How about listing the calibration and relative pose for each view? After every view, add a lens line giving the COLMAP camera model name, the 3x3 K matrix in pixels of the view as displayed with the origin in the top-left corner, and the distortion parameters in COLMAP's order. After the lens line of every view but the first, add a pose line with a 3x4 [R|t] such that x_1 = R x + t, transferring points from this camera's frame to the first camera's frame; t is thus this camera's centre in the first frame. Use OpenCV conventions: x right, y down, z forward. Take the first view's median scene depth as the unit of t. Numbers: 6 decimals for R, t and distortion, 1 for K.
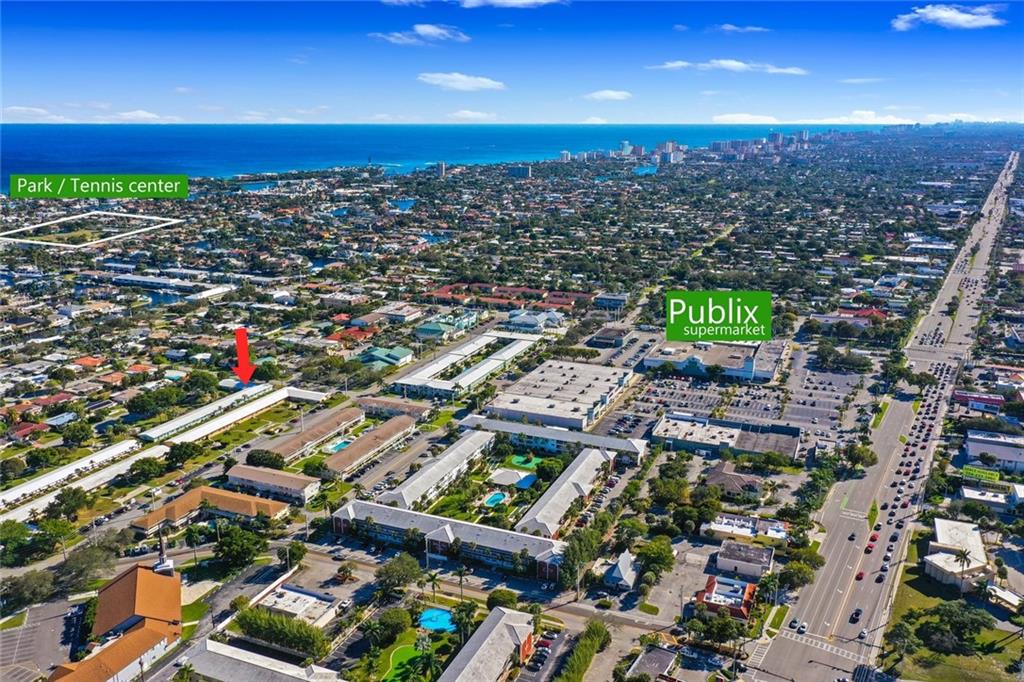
lens RADIAL K [[836.8, 0, 493.7], [0, 836.8, 341.7], [0, 0, 1]] dist [-0.015489, -0.002795]
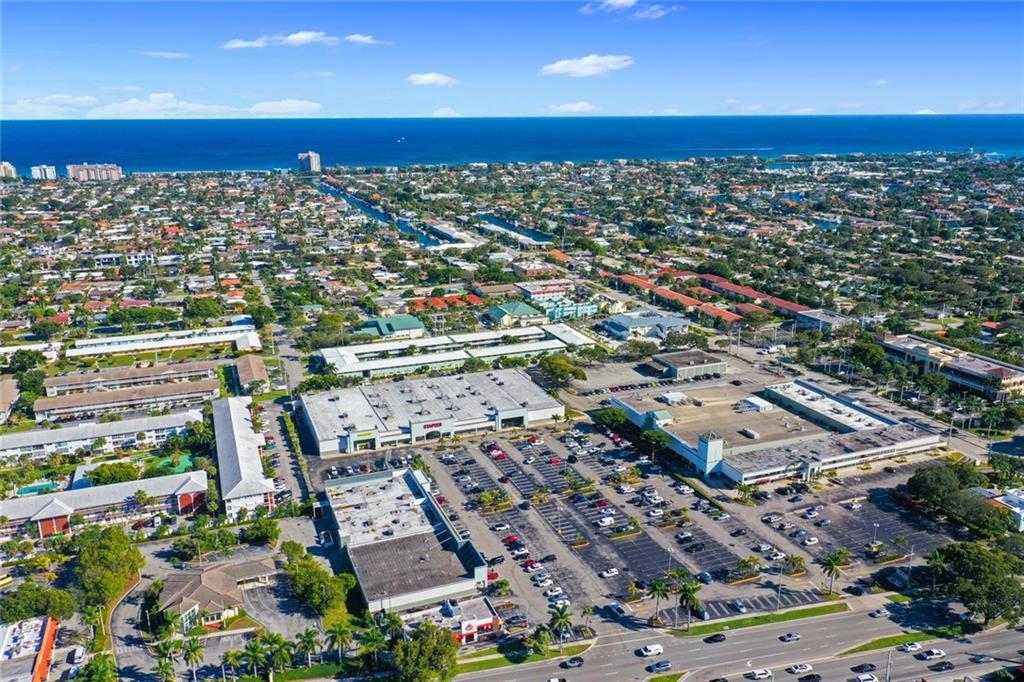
lens RADIAL K [[817.2, 0, 512.0], [0, 817.2, 341.0], [0, 0, 1]] dist [0.005289, 0.007361]
pose [[0.699653, 0.190148, -0.688716, 0.599121], [-0.174592, 0.980214, 0.093264, -0.072997], [0.692823, 0.054991, 0.719008, 0.536249]]
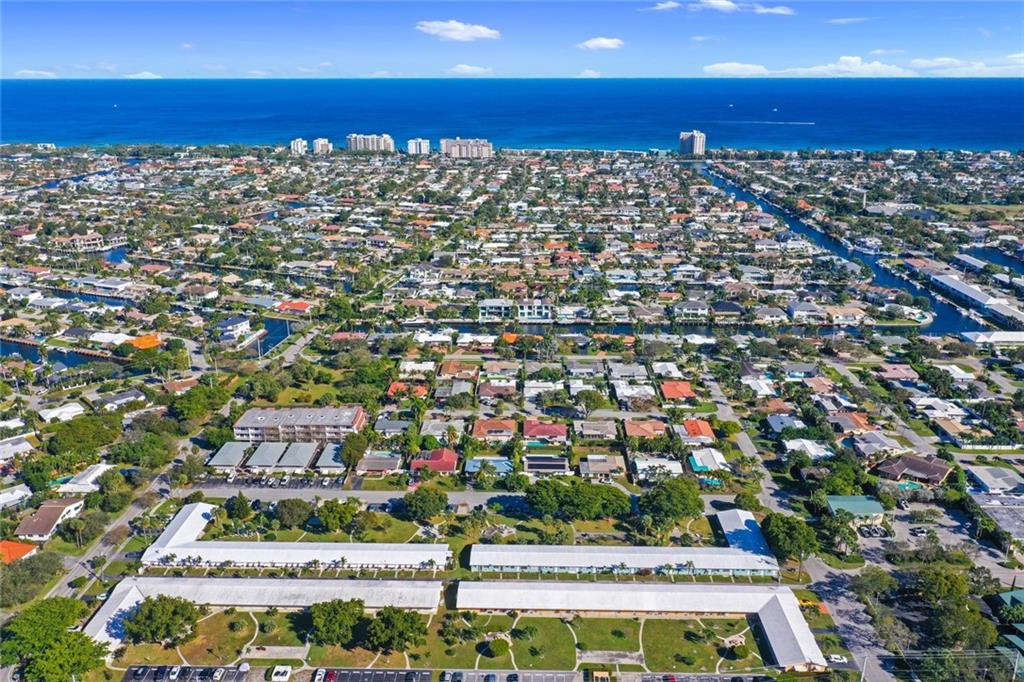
lens RADIAL K [[817.2, 0, 512.0], [0, 817.2, 341.0], [0, 0, 1]] dist [0.005289, 0.007361]
pose [[0.371905, 0.289556, -0.881955, 0.066343], [-0.229227, 0.949328, 0.215014, -0.146045], [0.899523, 0.122203, 0.419433, 0.644013]]
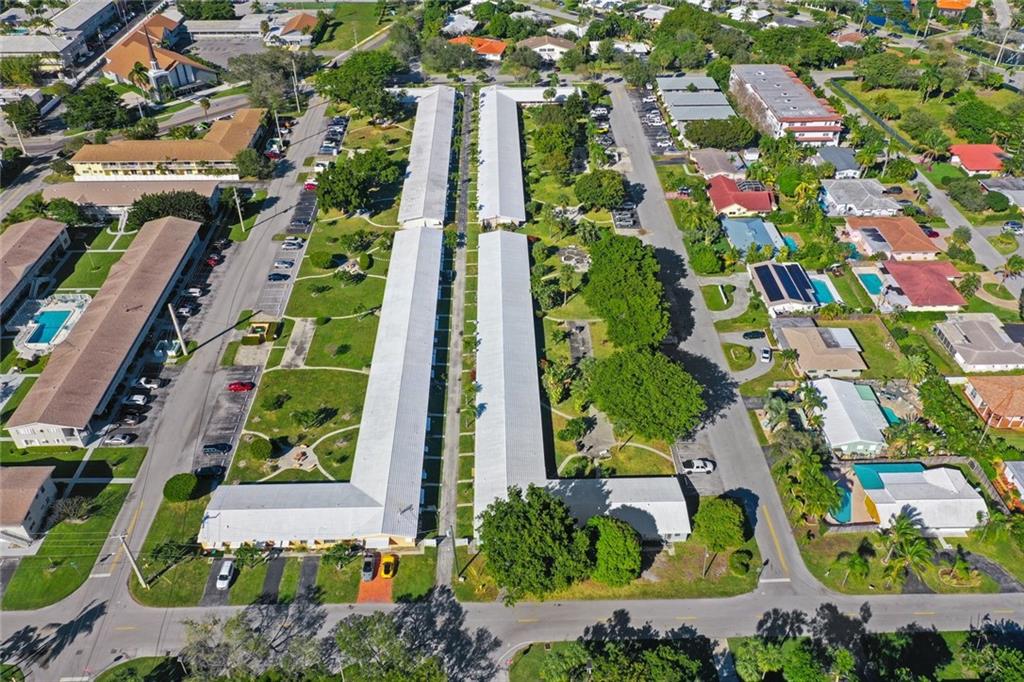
lens RADIAL K [[817.2, 0, 512.0], [0, 817.2, 341.0], [0, 0, 1]] dist [0.005289, 0.007361]
pose [[-0.910136, 0.250125, -0.330288, -0.212346], [-0.101479, 0.638334, 0.763041, -0.177843], [0.401689, 0.727988, -0.555589, 1.114413]]
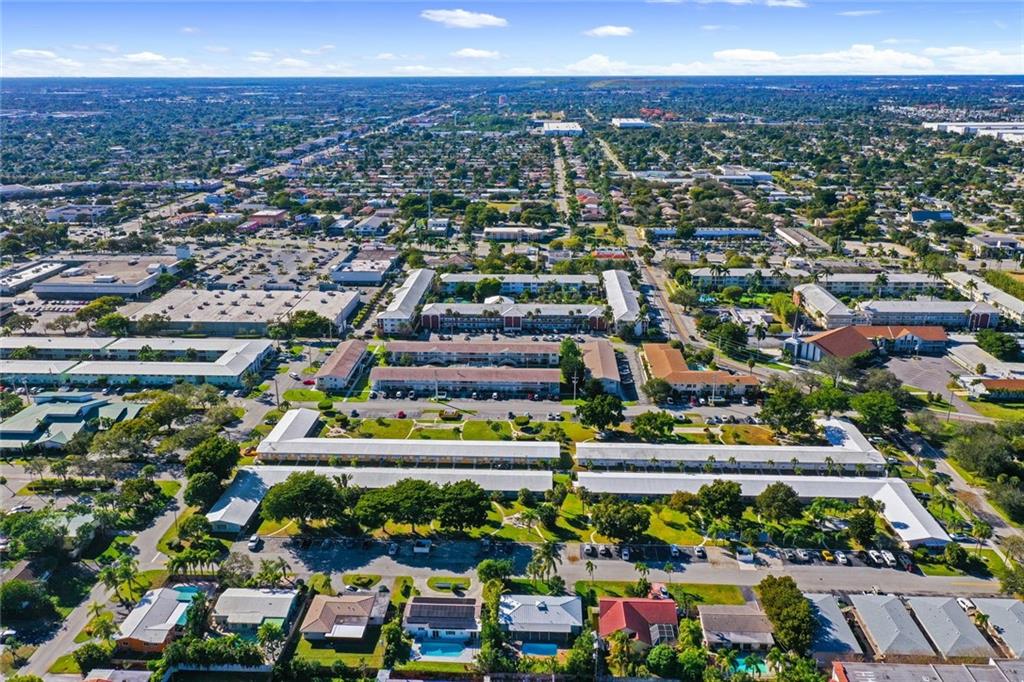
lens RADIAL K [[817.2, 0, 512.0], [0, 817.2, 341.0], [0, 0, 1]] dist [0.005289, 0.007361]
pose [[-0.337968, -0.287190, 0.896270, -0.750234], [0.240269, 0.894423, 0.377199, -0.163206], [-0.909972, 0.342827, -0.233283, 0.955919]]
